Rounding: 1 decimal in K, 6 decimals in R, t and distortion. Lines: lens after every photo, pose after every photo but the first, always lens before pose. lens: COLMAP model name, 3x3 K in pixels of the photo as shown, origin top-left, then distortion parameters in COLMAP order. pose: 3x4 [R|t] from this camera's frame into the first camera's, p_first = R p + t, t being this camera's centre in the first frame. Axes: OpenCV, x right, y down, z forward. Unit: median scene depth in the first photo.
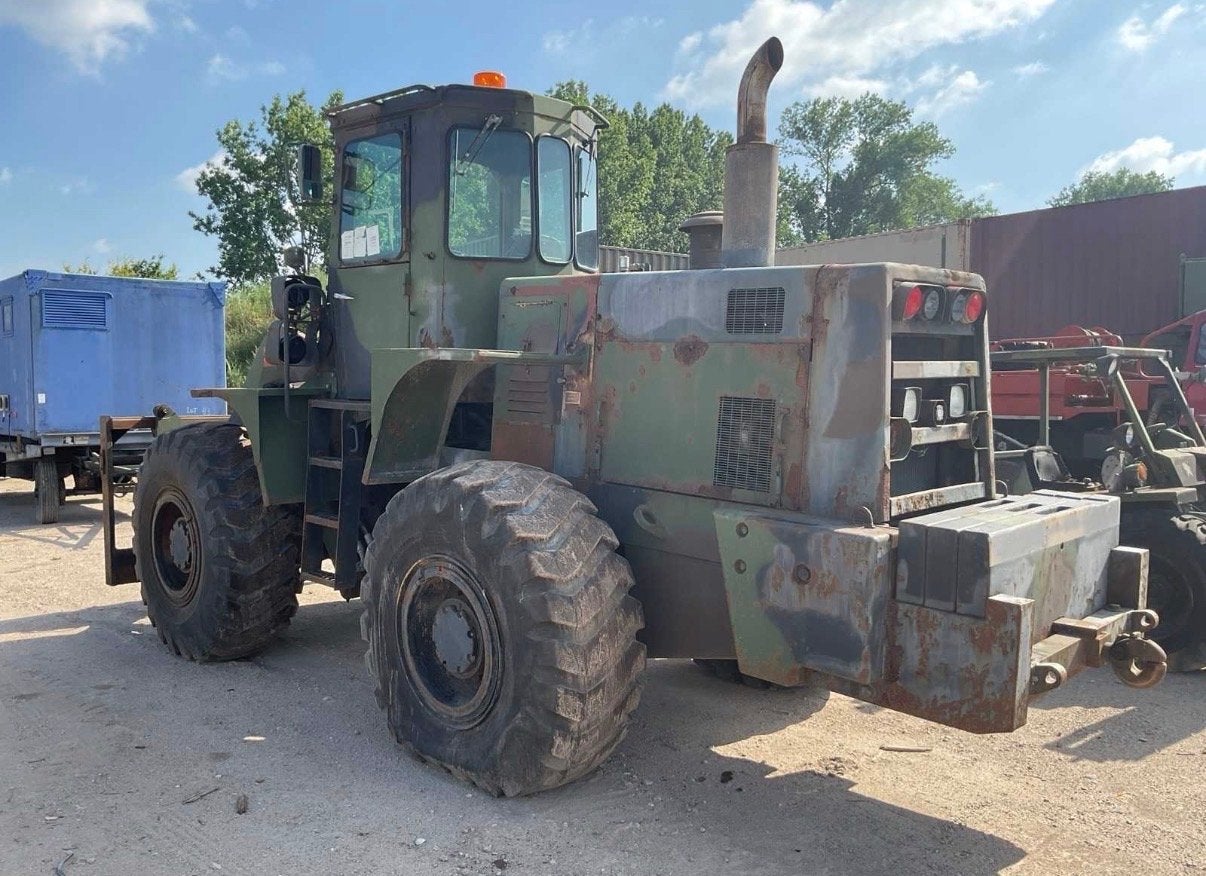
lens RADIAL K [[1012.2, 0, 603.0], [0, 1012.2, 438.0], [0, 0, 1]] dist [0.001957, -0.000380]
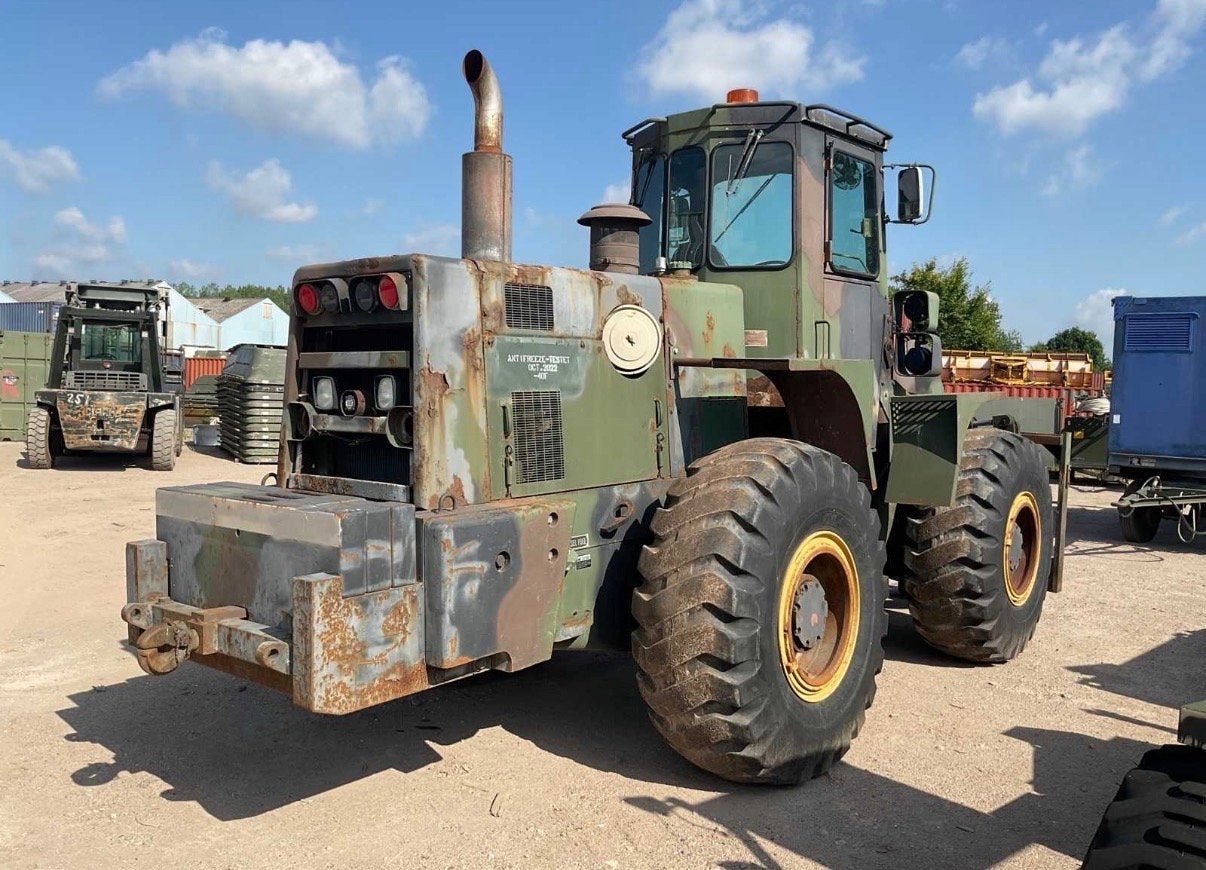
lens RADIAL K [[1012.2, 0, 603.0], [0, 1012.2, 435.0], [0, 0, 1]] dist [0.001957, -0.000380]
pose [[0.083115, 0.053115, -0.995123, 1.077447], [-0.093356, 0.994602, 0.045290, -0.049271], [0.992158, 0.089136, 0.087625, 0.928142]]
